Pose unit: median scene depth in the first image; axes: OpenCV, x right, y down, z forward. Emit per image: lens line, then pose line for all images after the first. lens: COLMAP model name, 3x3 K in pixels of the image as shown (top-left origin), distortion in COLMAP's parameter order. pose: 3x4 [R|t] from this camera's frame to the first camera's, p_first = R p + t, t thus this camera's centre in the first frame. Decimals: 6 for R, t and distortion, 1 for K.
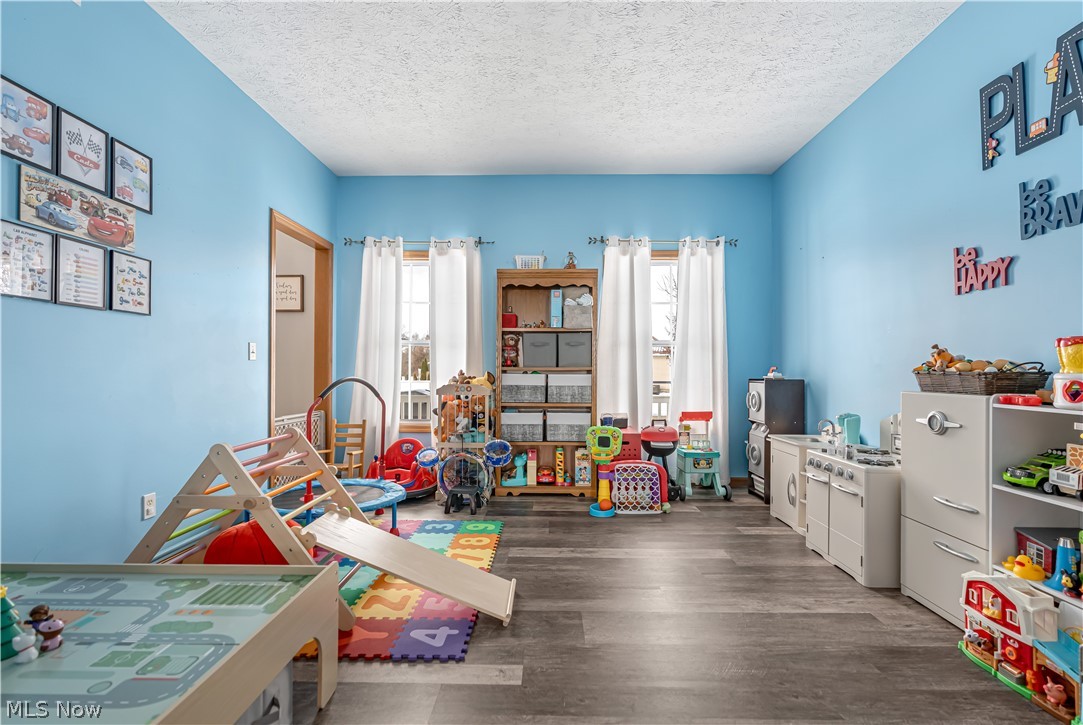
lens RADIAL K [[493.1, 0, 543.1], [0, 493.1, 366.0], [0, 0, 1]] dist [-0.005551, -0.000376]
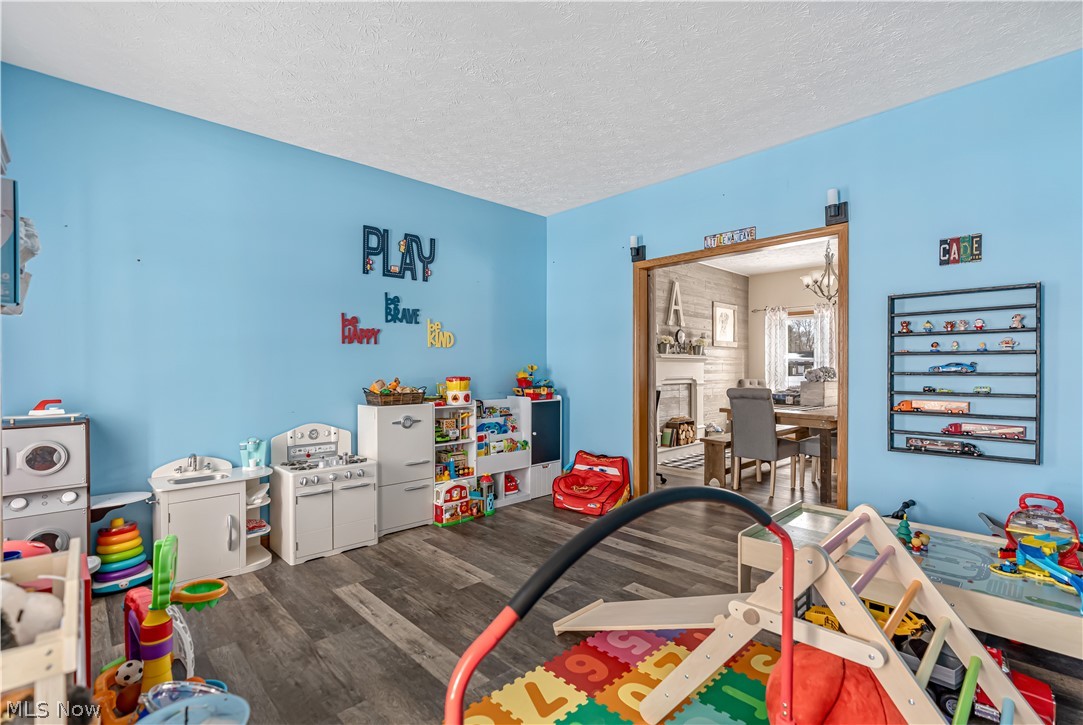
lens RADIAL K [[493.1, 0, 542.5], [0, 493.1, 364.3], [0, 0, 1]] dist [-0.005551, -0.000376]
pose [[-0.695633, -0.004585, 0.718383, -0.820258], [-0.012565, 0.999904, -0.005786, -0.089719], [-0.718288, -0.013051, -0.695624, 1.879214]]
